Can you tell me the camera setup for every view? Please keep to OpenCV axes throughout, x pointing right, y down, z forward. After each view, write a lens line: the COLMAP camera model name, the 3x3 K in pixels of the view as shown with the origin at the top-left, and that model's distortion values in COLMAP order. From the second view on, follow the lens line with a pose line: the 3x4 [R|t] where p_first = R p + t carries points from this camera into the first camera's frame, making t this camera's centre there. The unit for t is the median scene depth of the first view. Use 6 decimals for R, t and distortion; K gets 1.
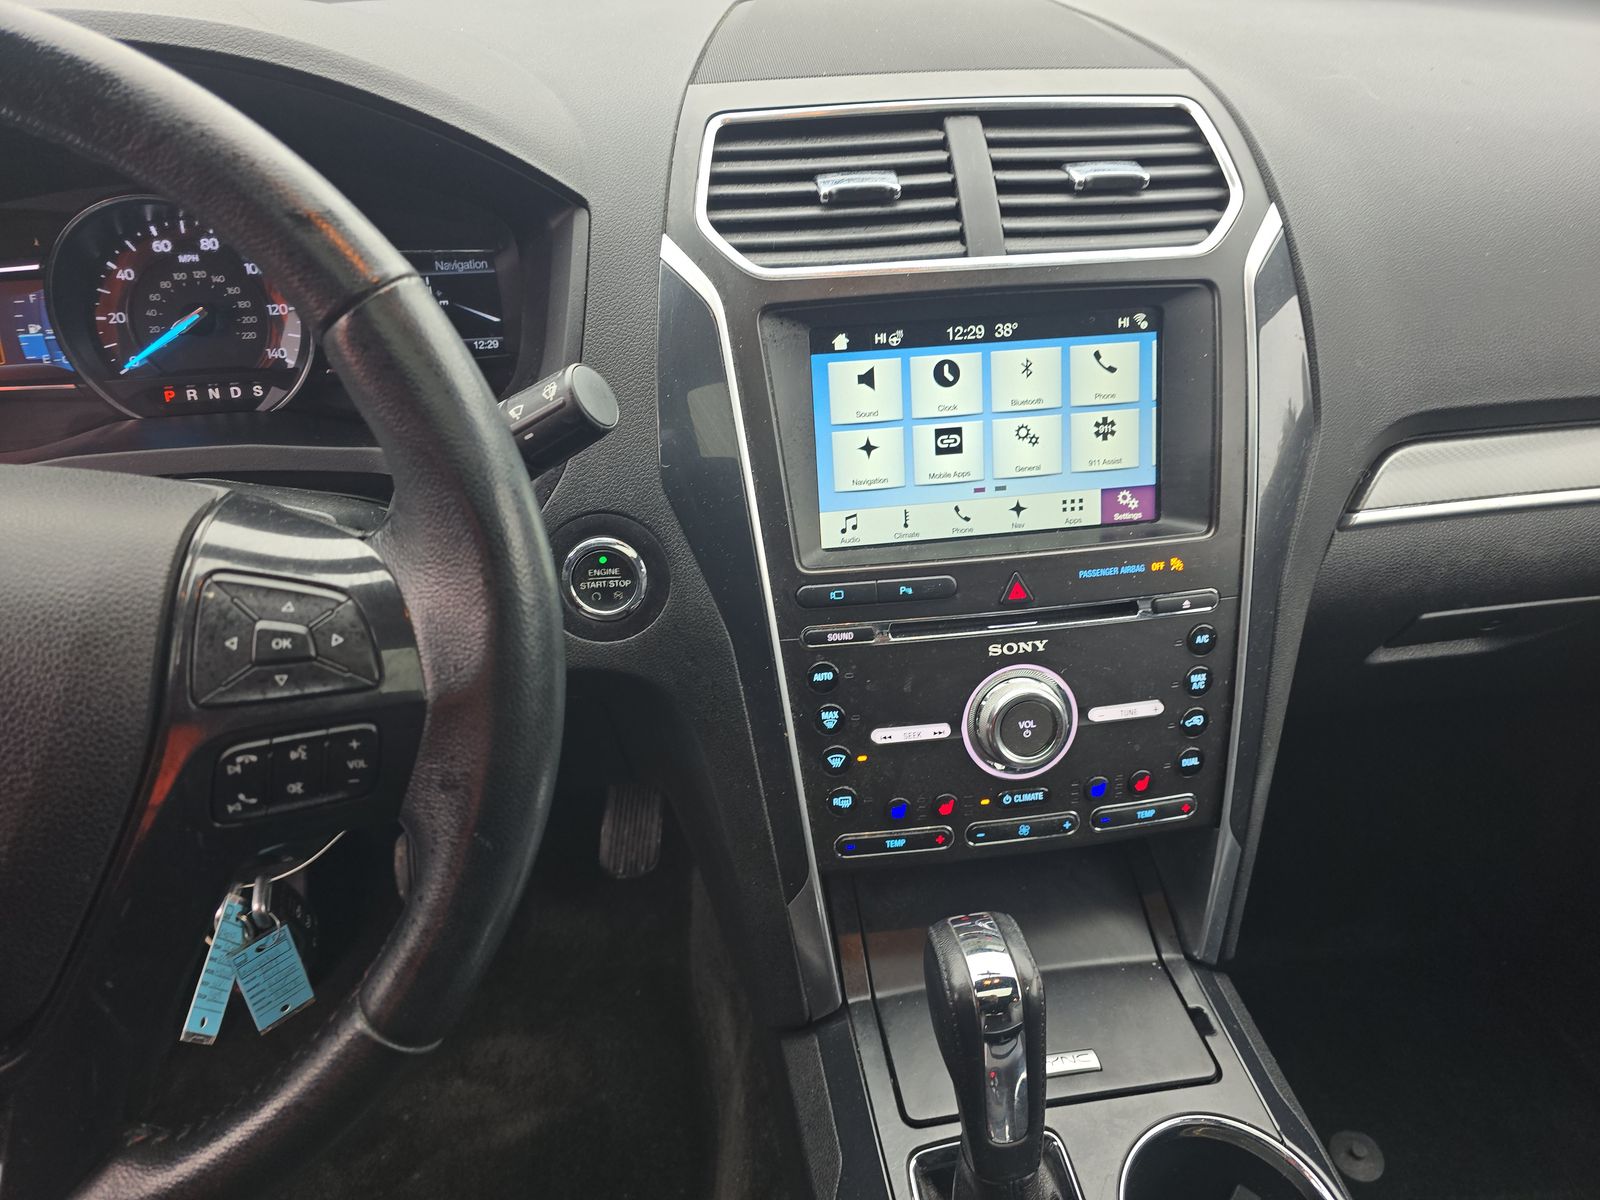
lens RADIAL K [[1076.3, 0, 796.4], [0, 1076.3, 610.9], [0, 0, 1]] dist [0.056138, -0.055668]
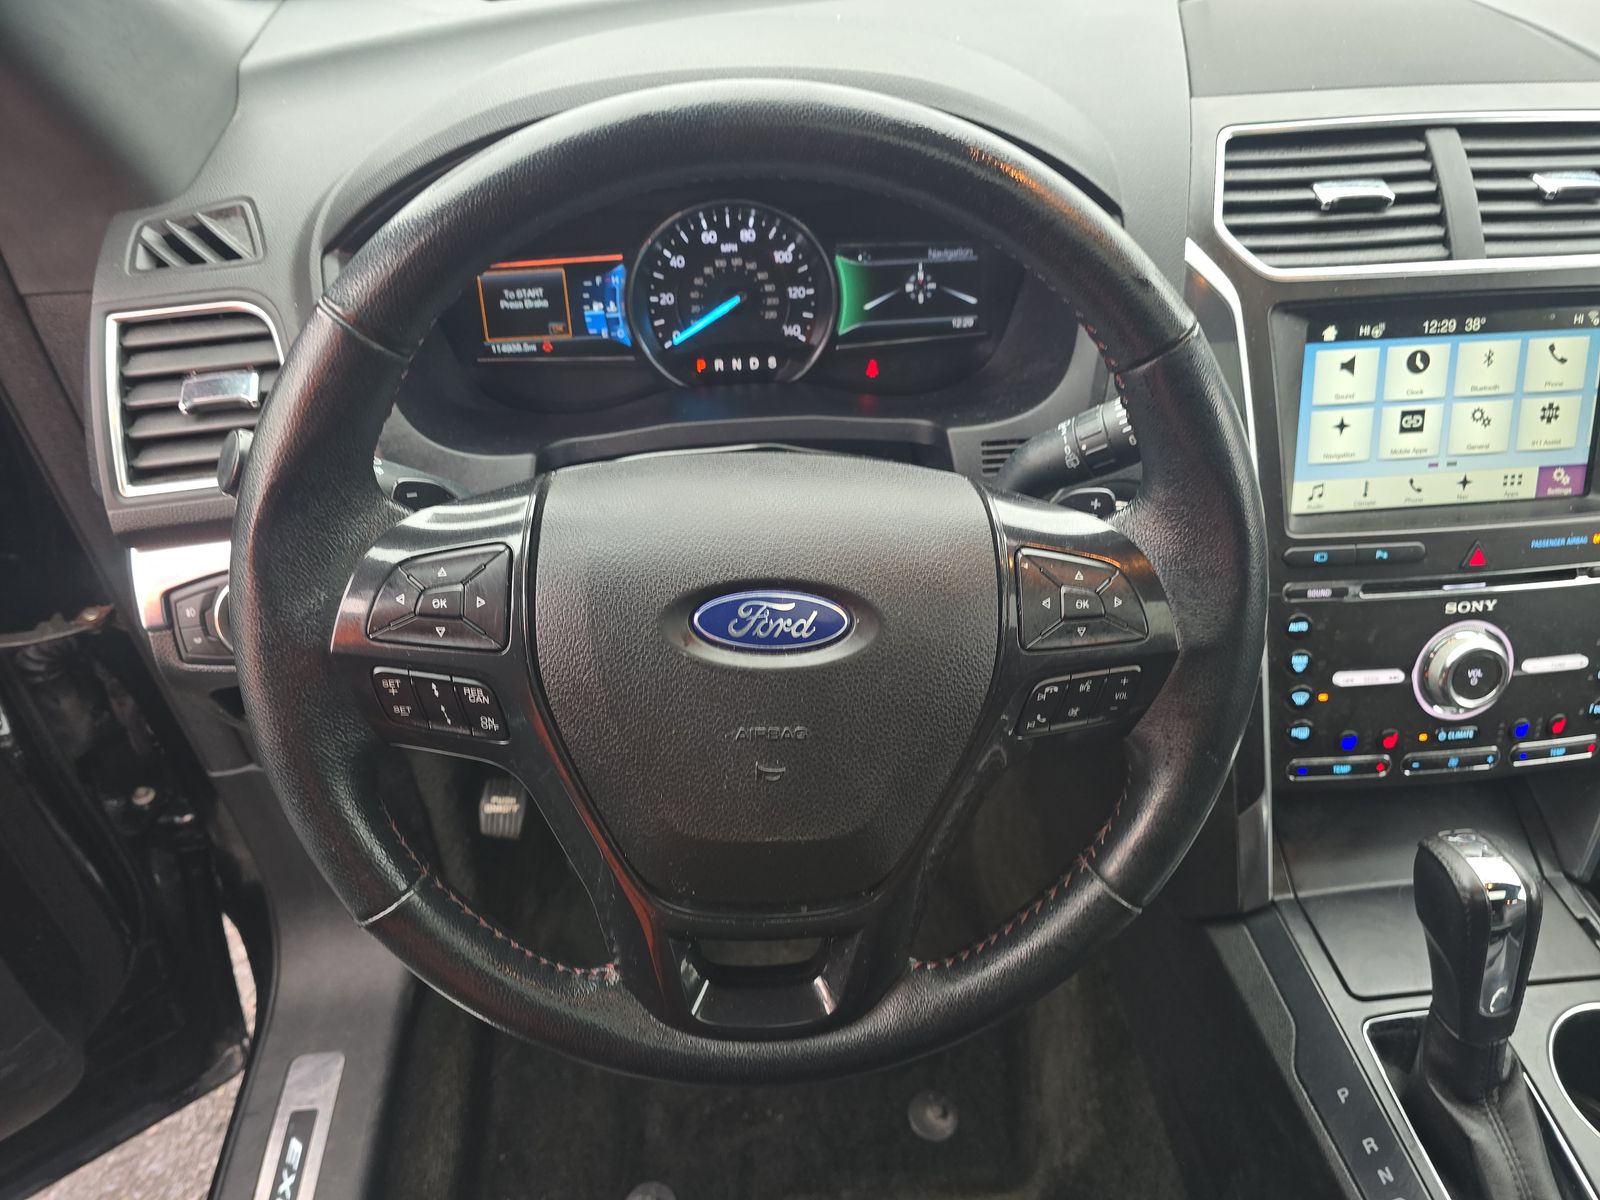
lens RADIAL K [[1076.3, 0, 808.6], [0, 1076.3, 609.6], [0, 0, 1]] dist [0.056138, -0.055668]
pose [[0.998157, 0.032067, -0.051519, -0.426298], [-0.027956, 0.996512, 0.078622, -0.033215], [0.053861, -0.077037, 0.995572, -0.188854]]
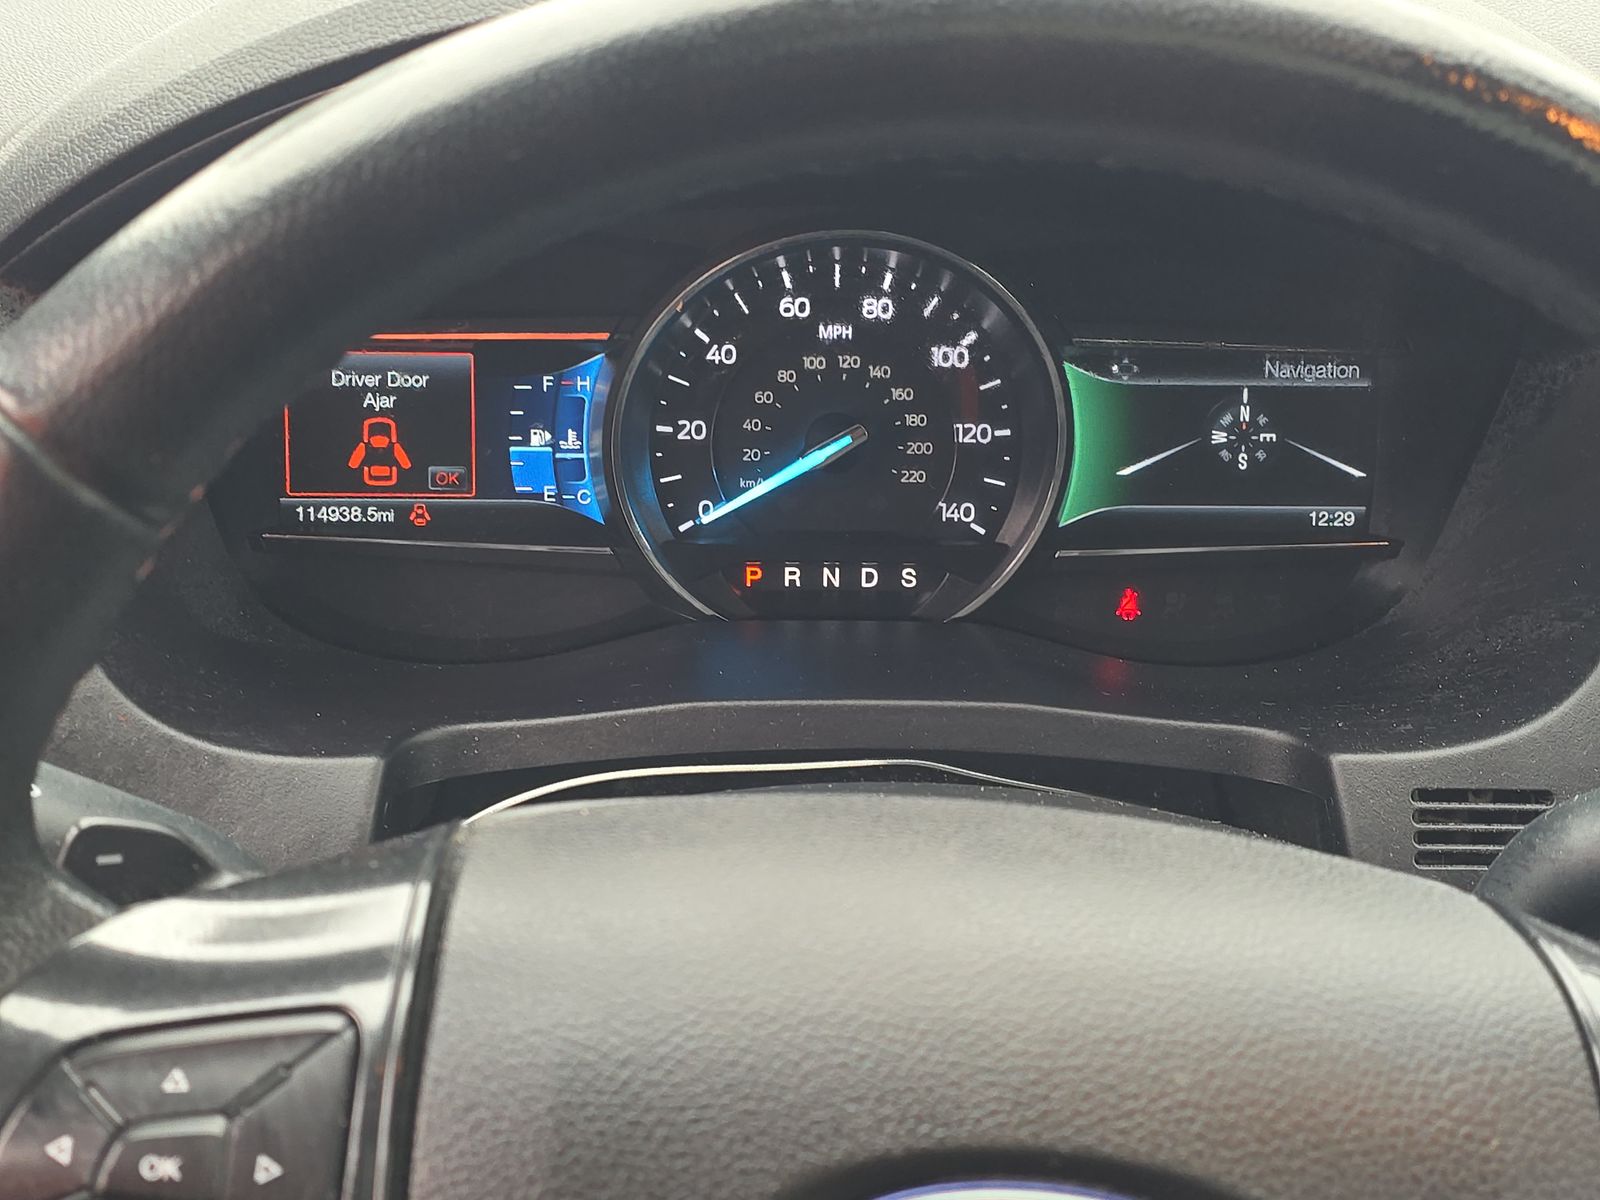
lens RADIAL K [[1076.3, 0, 802.9], [0, 1076.3, 588.3], [0, 0, 1]] dist [0.056138, -0.055668]
pose [[0.993450, 0.076716, -0.084685, -0.551691], [-0.089440, 0.983307, -0.158456, -0.119641], [0.071115, 0.164993, 0.983728, 0.526318]]
